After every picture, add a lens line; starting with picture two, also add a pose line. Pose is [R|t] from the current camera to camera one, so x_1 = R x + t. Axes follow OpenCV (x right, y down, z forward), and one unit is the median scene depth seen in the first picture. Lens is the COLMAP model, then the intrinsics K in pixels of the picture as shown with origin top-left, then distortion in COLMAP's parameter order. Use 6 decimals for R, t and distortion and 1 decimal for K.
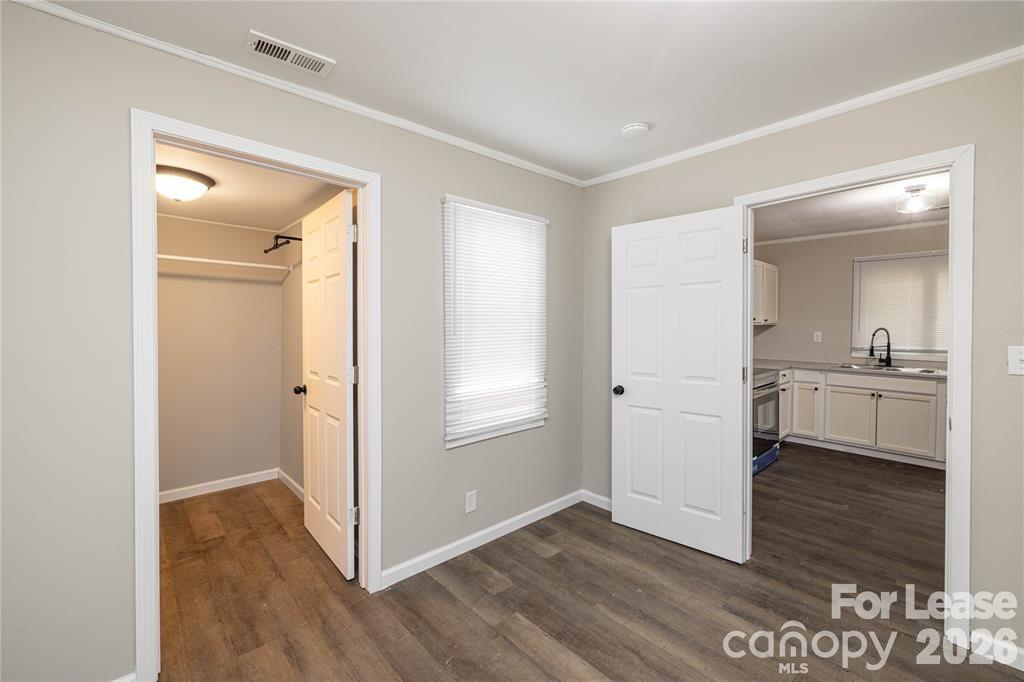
lens RADIAL K [[429.4, 0, 511.0], [0, 429.4, 333.5], [0, 0, 1]] dist [-0.000026, 0.000123]
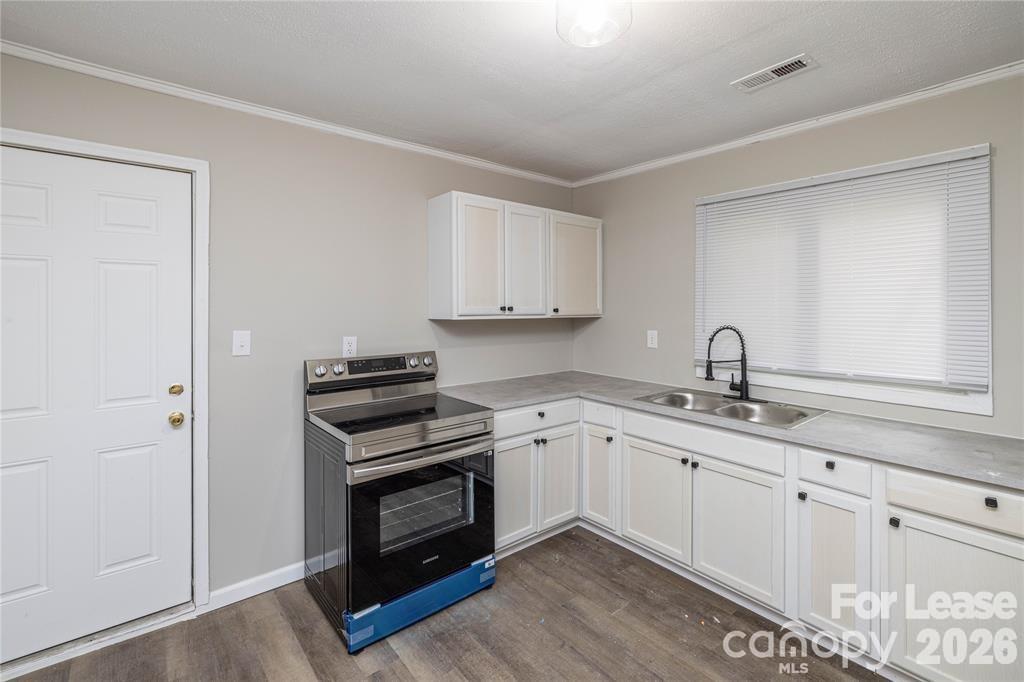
lens RADIAL K [[453.0, 0, 515.2], [0, 453.0, 310.9], [0, 0, 1]] dist [0.000549, 0.001344]
pose [[0.999034, 0.000466, -0.043952, 0.620688], [-0.000992, 0.999928, -0.011944, -0.024765], [0.043944, 0.011976, 0.998962, 0.427605]]
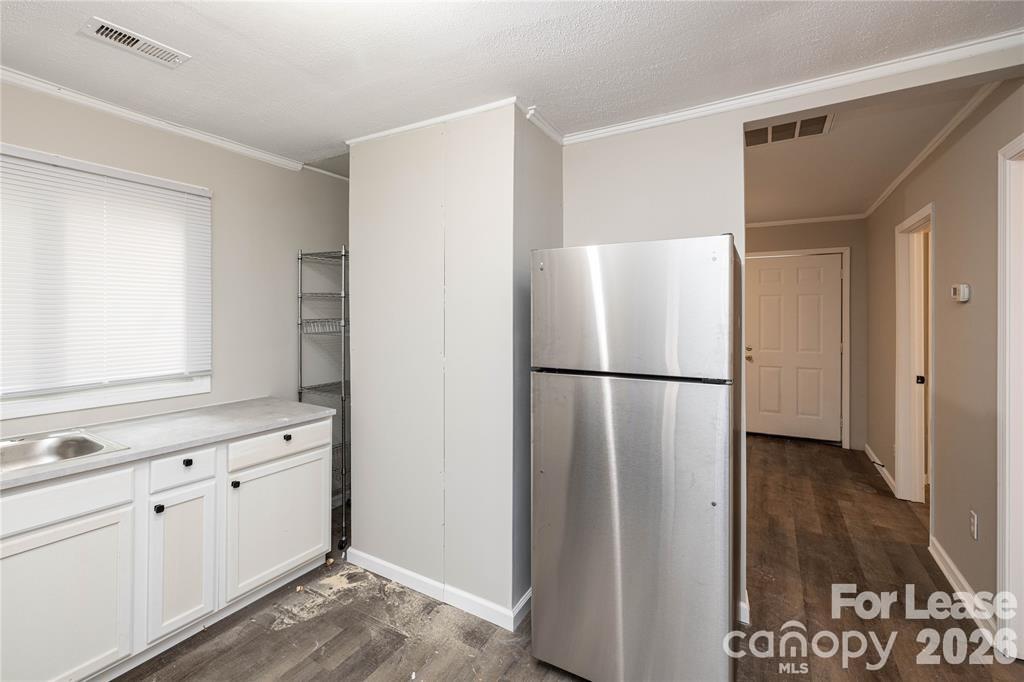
lens RADIAL K [[453.0, 0, 494.3], [0, 453.0, 317.7], [0, 0, 1]] dist [0.000549, 0.001344]
pose [[-0.276040, -0.011410, 0.961078, 0.410394], [0.016400, 0.999728, 0.016579, -0.029418], [-0.961006, 0.020338, -0.275778, 0.673606]]
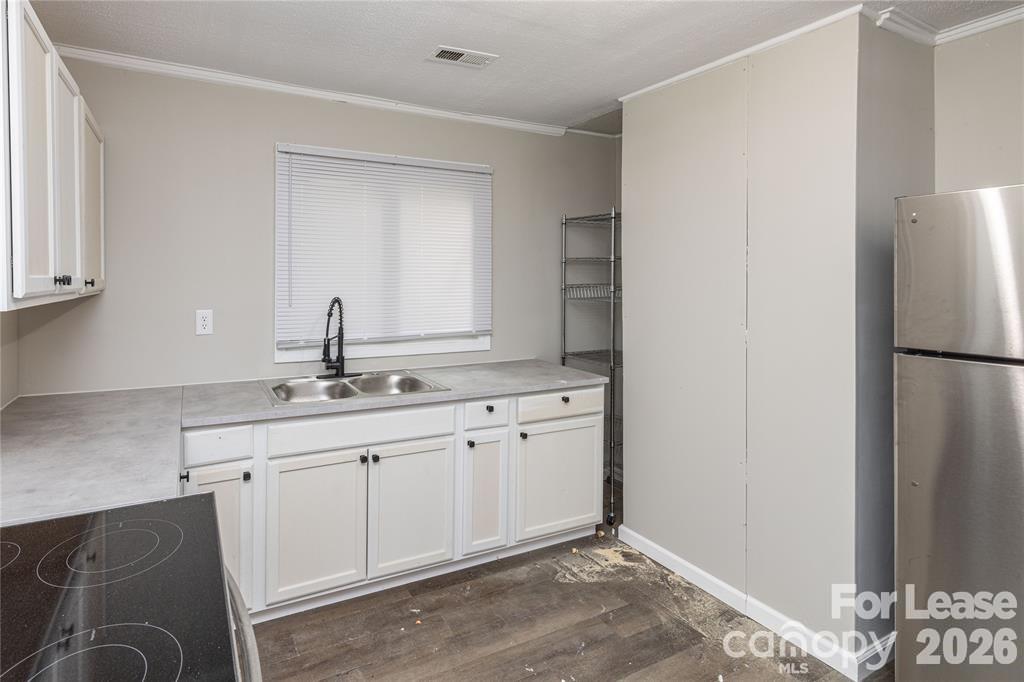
lens RADIAL K [[511.4, 0, 418.2], [0, 511.4, 280.2], [0, 0, 1]] dist [-0.001768, -0.000480]
pose [[0.305975, -0.006119, 0.952020, 0.353059], [0.018997, 0.999819, 0.000320, -0.031068], [-0.951850, 0.017988, 0.306036, 0.734919]]
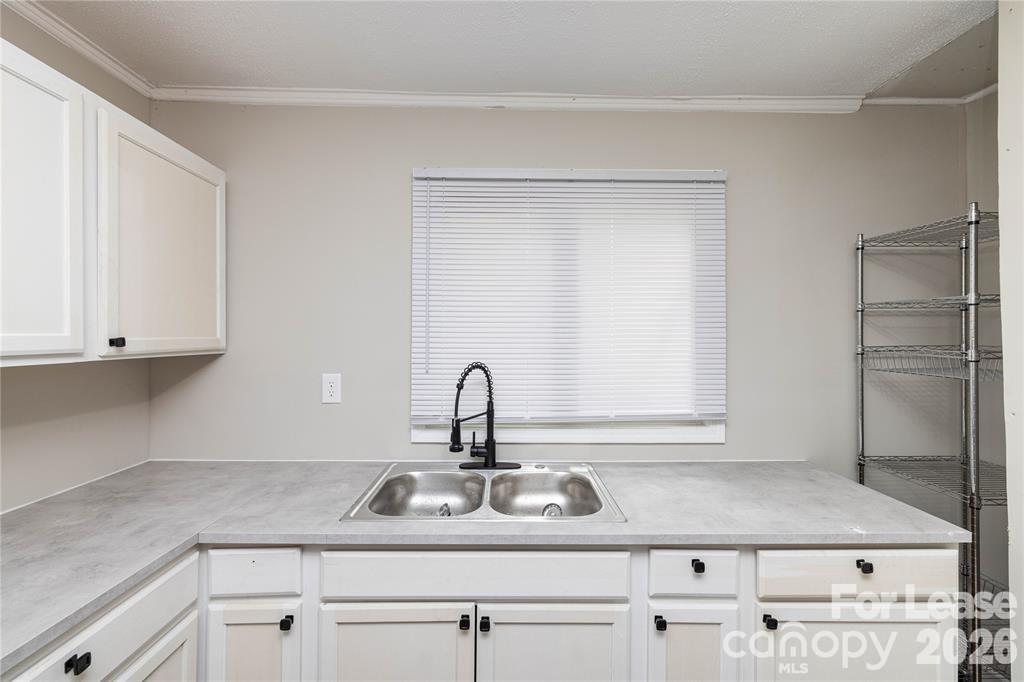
lens RADIAL K [[429.4, 0, 508.8], [0, 429.4, 332.6], [0, 0, 1]] dist [-0.000026, 0.000123]
pose [[0.662386, 0.005372, 0.749144, 0.612954], [0.015783, 0.999652, -0.021124, -0.030146], [-0.748997, 0.025816, 0.662070, 0.741260]]
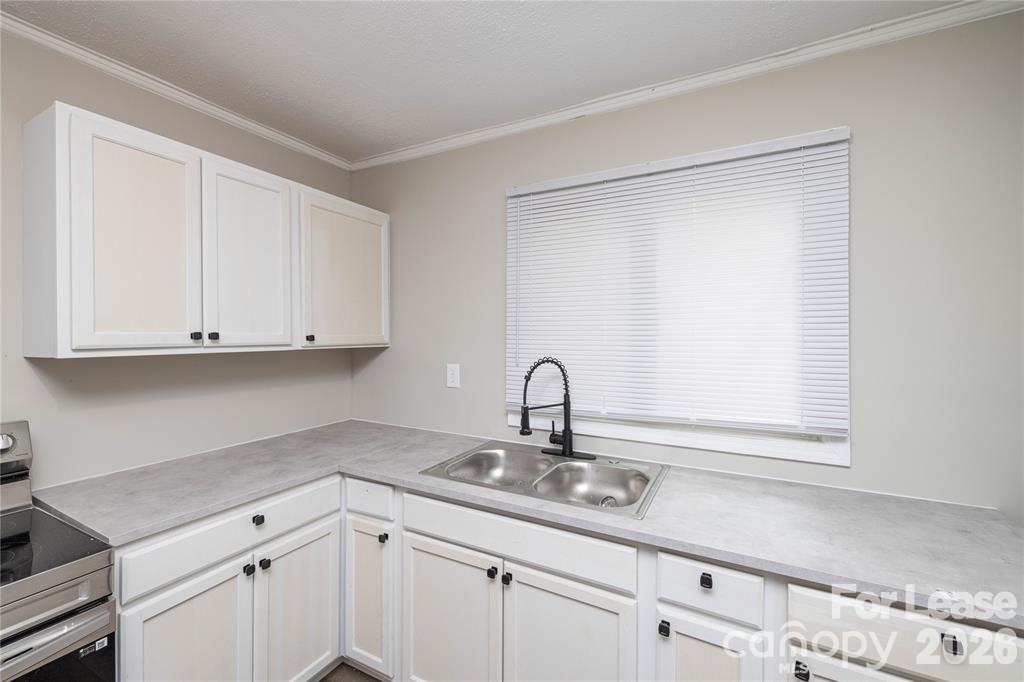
lens RADIAL K [[429.4, 0, 506.9], [0, 429.4, 333.9], [0, 0, 1]] dist [-0.000026, 0.000123]
pose [[0.945495, -0.002655, 0.325627, 0.696038], [0.009096, 0.999792, -0.018258, -0.028262], [-0.325511, 0.020224, 0.945322, 0.640340]]
